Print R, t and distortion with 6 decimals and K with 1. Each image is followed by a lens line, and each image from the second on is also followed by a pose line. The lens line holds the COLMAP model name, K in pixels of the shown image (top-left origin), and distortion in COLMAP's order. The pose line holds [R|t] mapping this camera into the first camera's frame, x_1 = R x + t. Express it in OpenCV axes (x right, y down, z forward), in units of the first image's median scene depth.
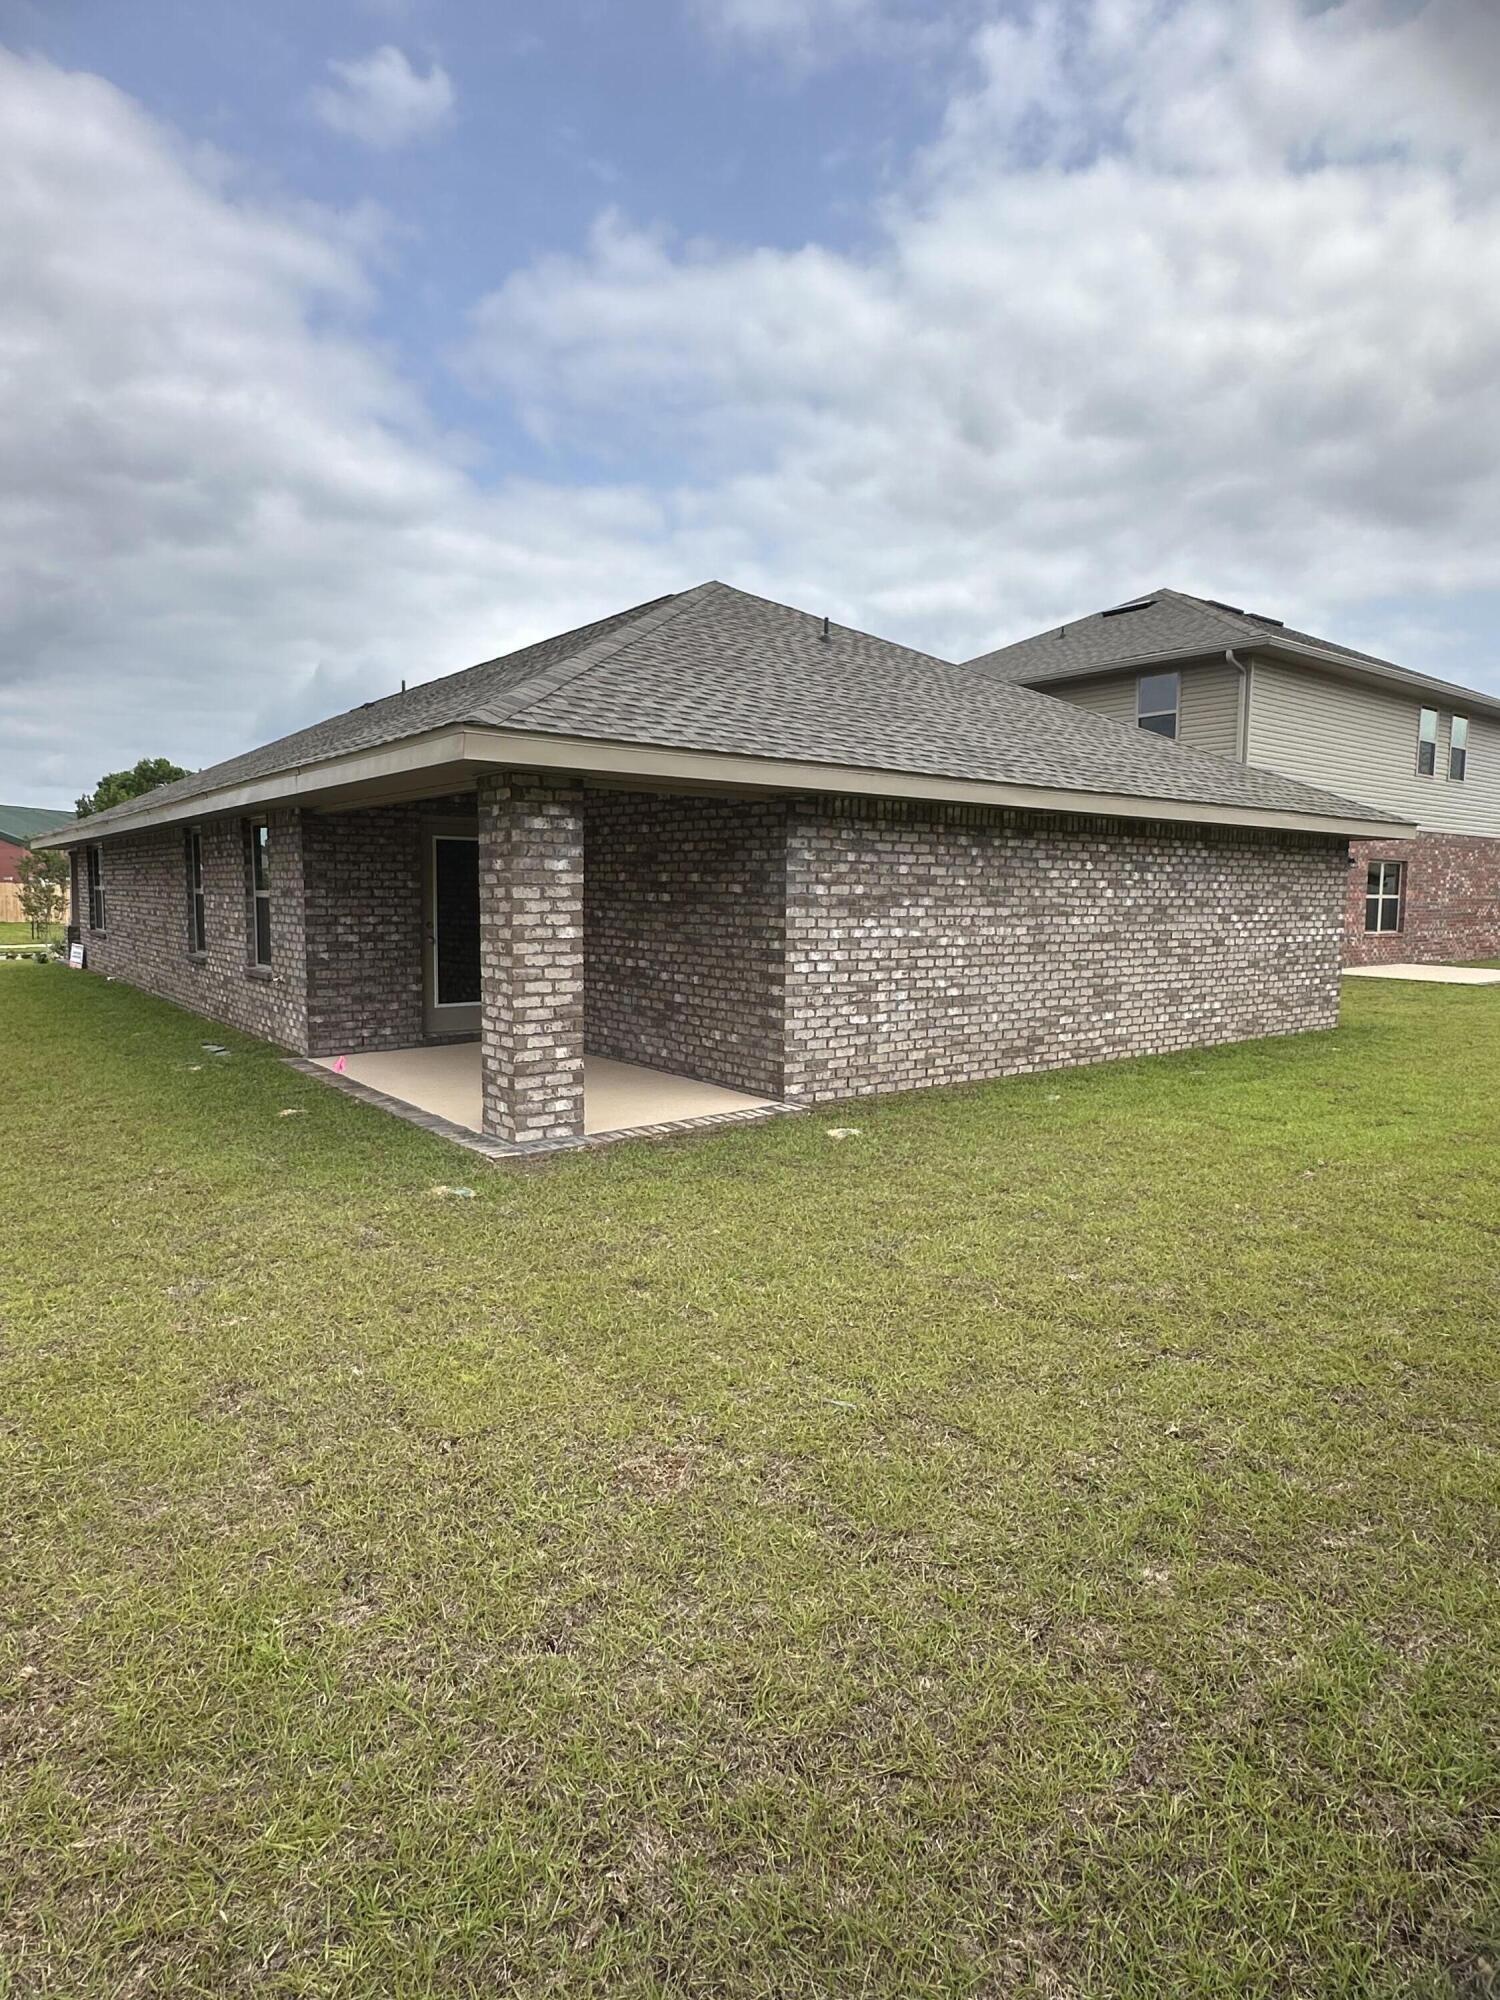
lens RADIAL K [[1113.7, 0, 749.0], [0, 1113.7, 997.7], [0, 0, 1]] dist [-0.001670, -0.000204]
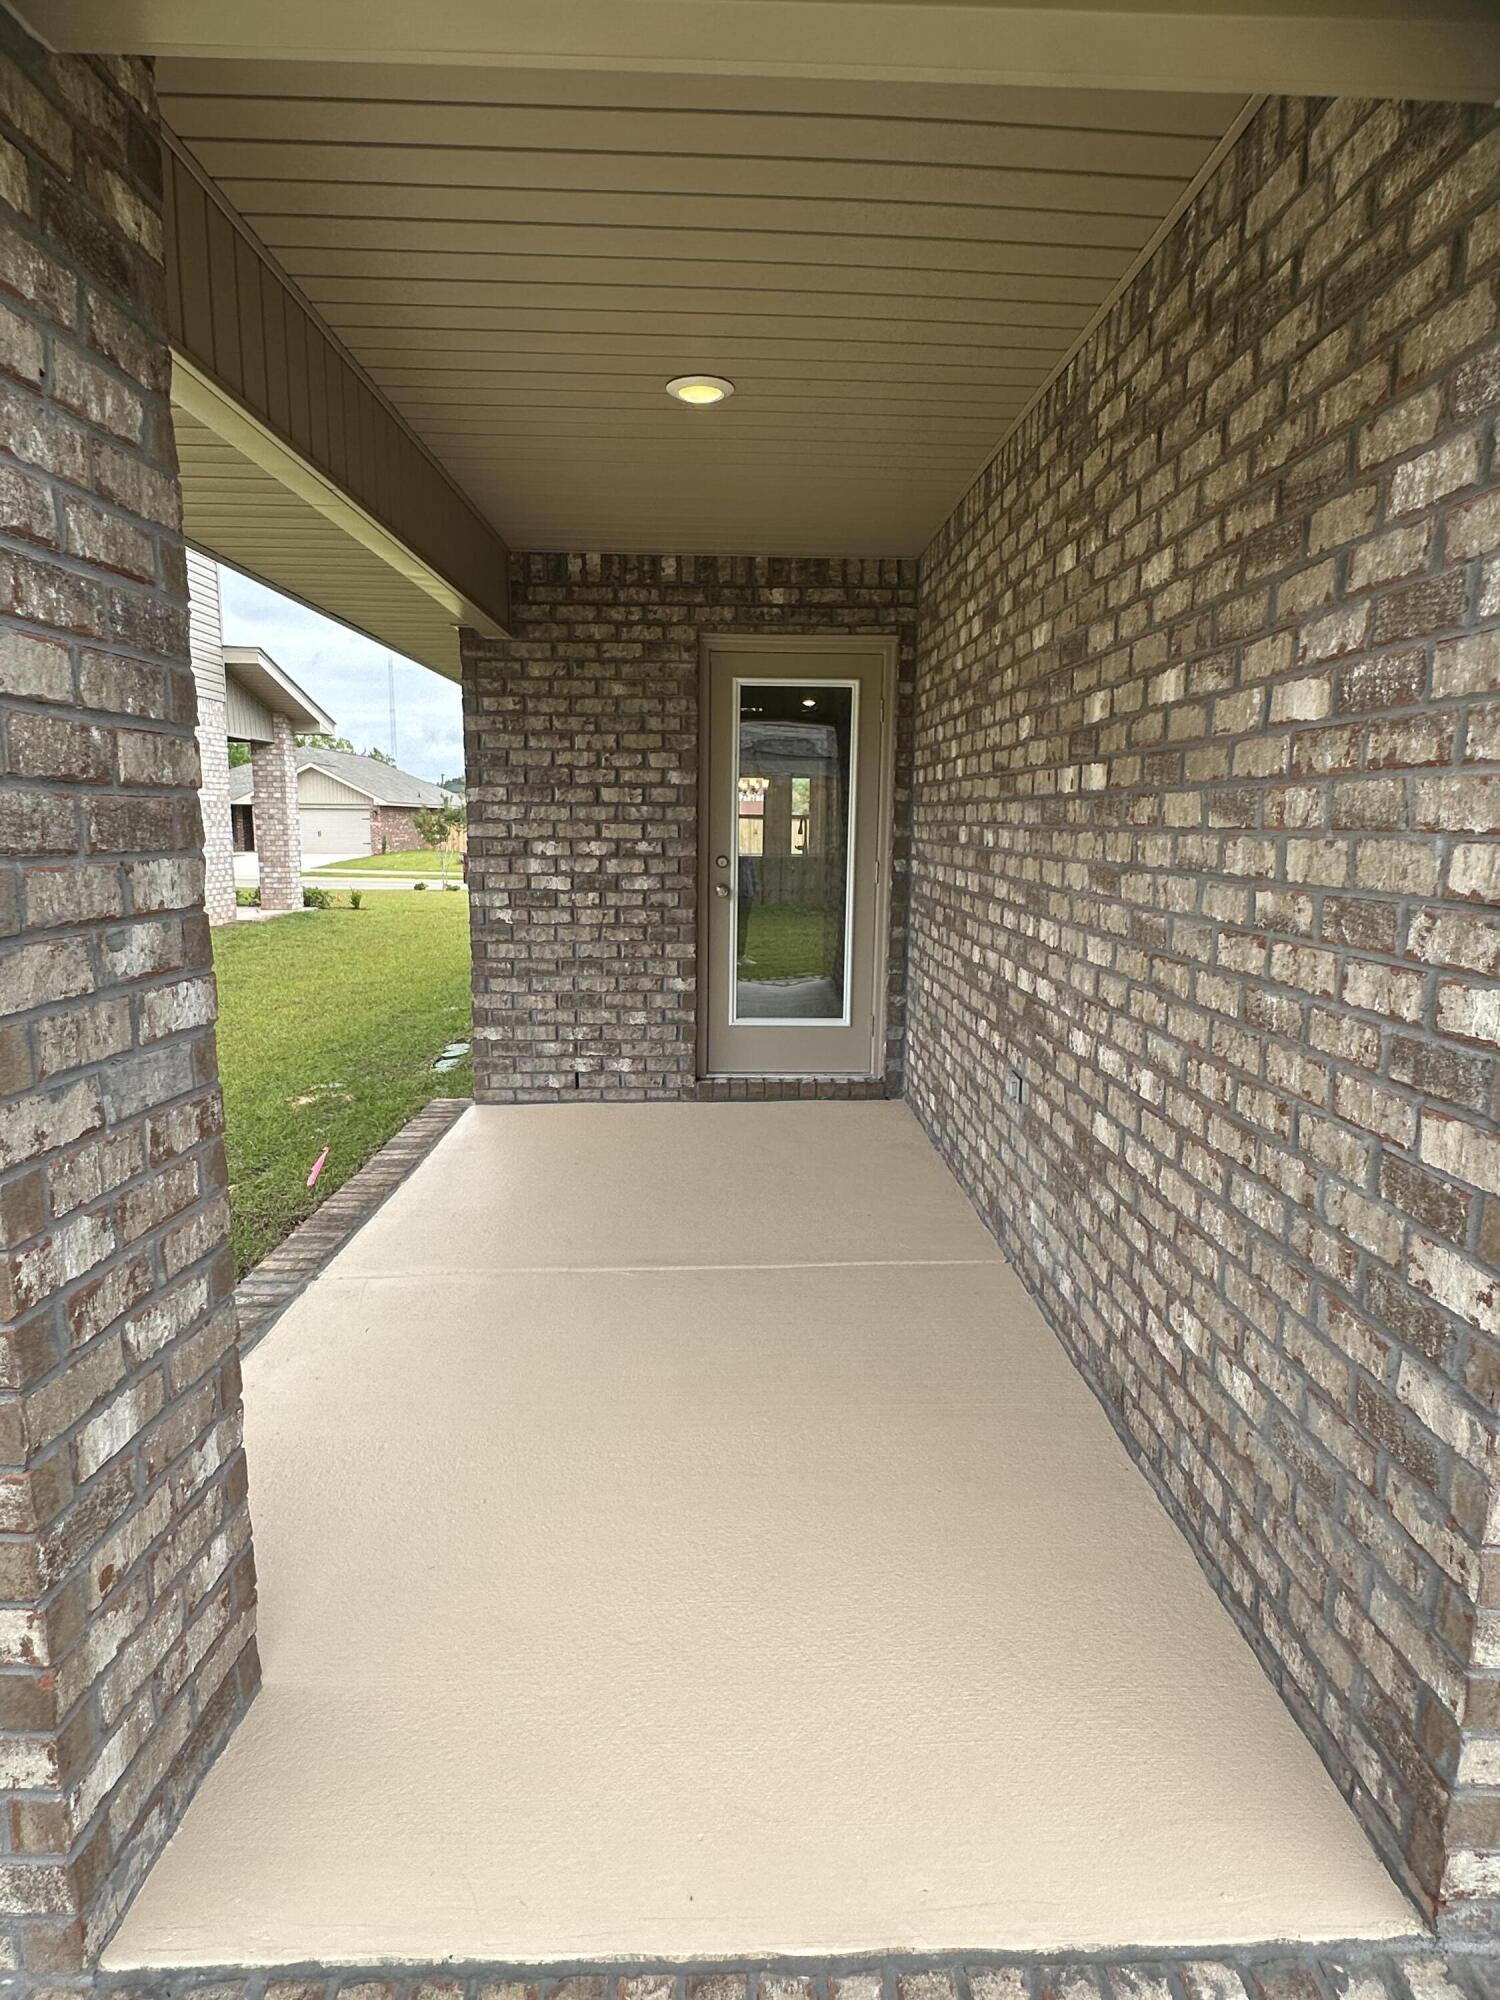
lens RADIAL K [[1113.7, 0, 756.1], [0, 1113.7, 1001.3], [0, 0, 1]] dist [-0.001670, -0.000204]
pose [[0.803483, 0.093248, -0.587980, 0.027457], [-0.060604, 0.995338, 0.075035, -0.043917], [0.592235, -0.024656, 0.805388, 0.645886]]
